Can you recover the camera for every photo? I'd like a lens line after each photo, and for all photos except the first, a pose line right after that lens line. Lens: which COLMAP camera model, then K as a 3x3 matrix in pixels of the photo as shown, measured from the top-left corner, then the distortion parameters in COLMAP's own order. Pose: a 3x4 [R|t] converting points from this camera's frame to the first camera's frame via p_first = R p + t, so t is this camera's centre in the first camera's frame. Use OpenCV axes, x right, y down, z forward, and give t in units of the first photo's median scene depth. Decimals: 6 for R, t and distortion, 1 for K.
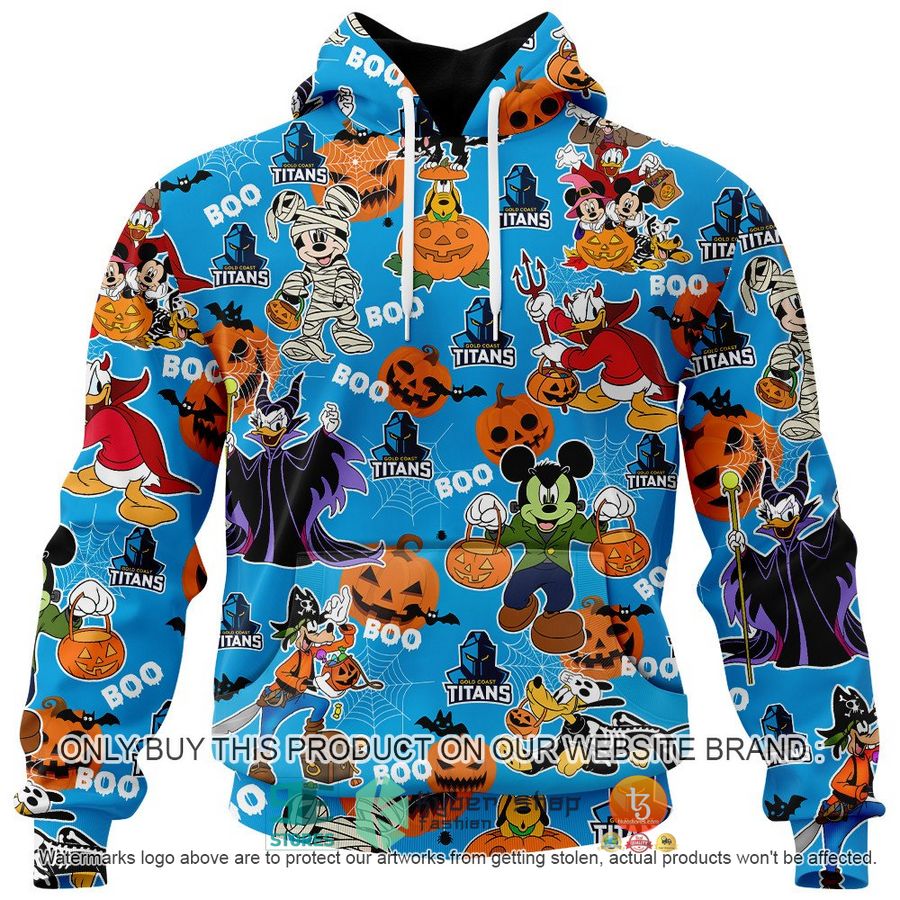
lens RADIAL K [[4826.1, 0, 450.6], [0, 4826.1, 444.9], [0, 0, 1]] dist [0.556414, 0.000000]
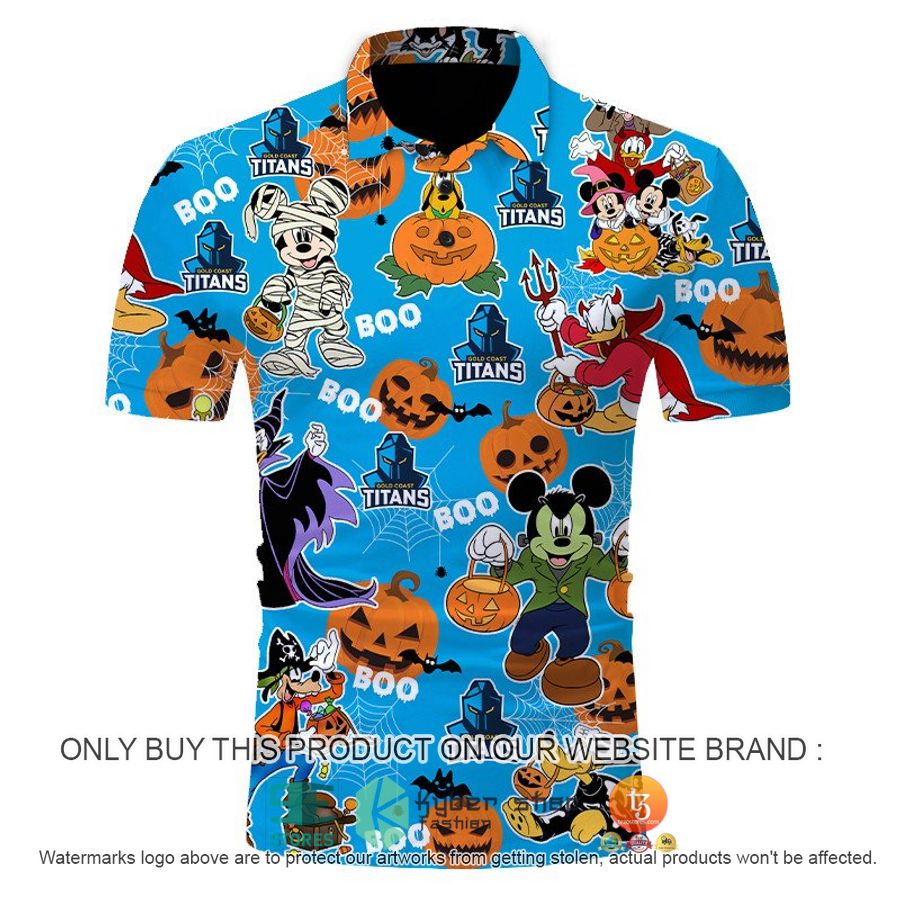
lens RADIAL K [[4826.1, 0, 450.6], [0, 4826.1, 454.7], [0, 0, 1]] dist [0.556414, 0.000000]
pose [[1.000000, 0.000105, -0.000012, -0.000098], [-0.000105, 0.999998, 0.002010, -0.004637], [0.000012, -0.002010, 0.999998, 0.110366]]
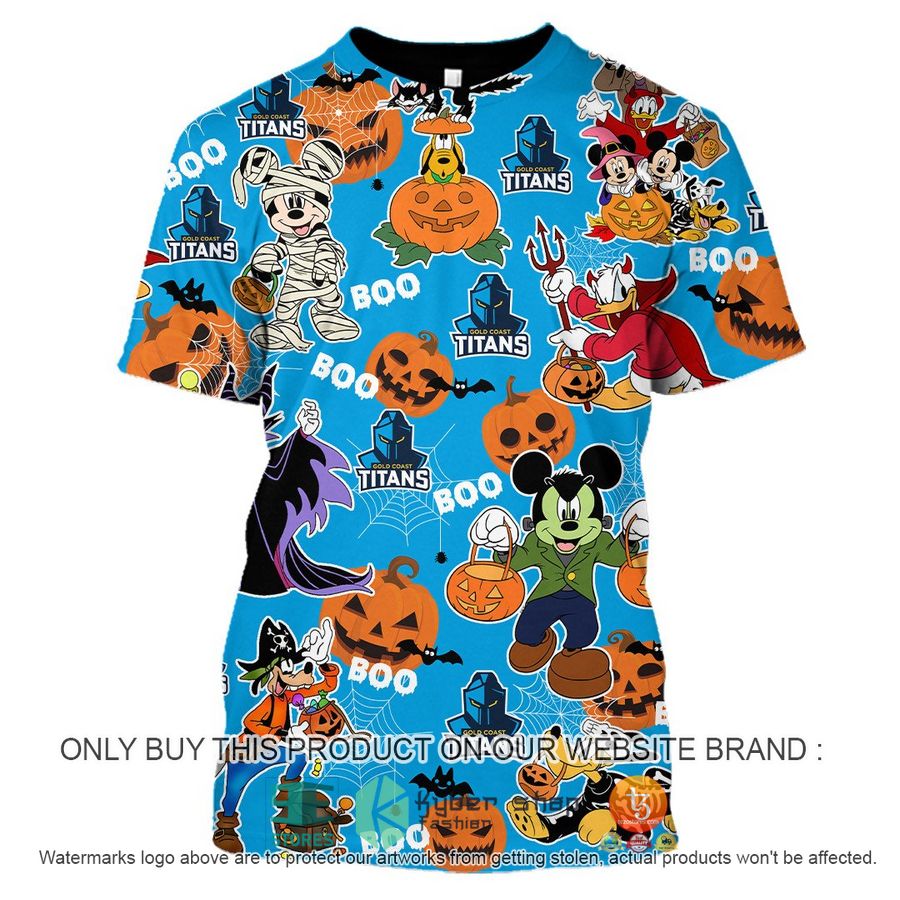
lens RADIAL K [[4826.1, 0, 449.5], [0, 4826.1, 453.7], [0, 0, 1]] dist [0.556414, 0.000000]
pose [[1.000000, 0.000056, -0.000221, -0.000236], [-0.000056, 0.999998, 0.001806, -0.000823], [0.000221, -0.001806, 0.999998, 0.159940]]
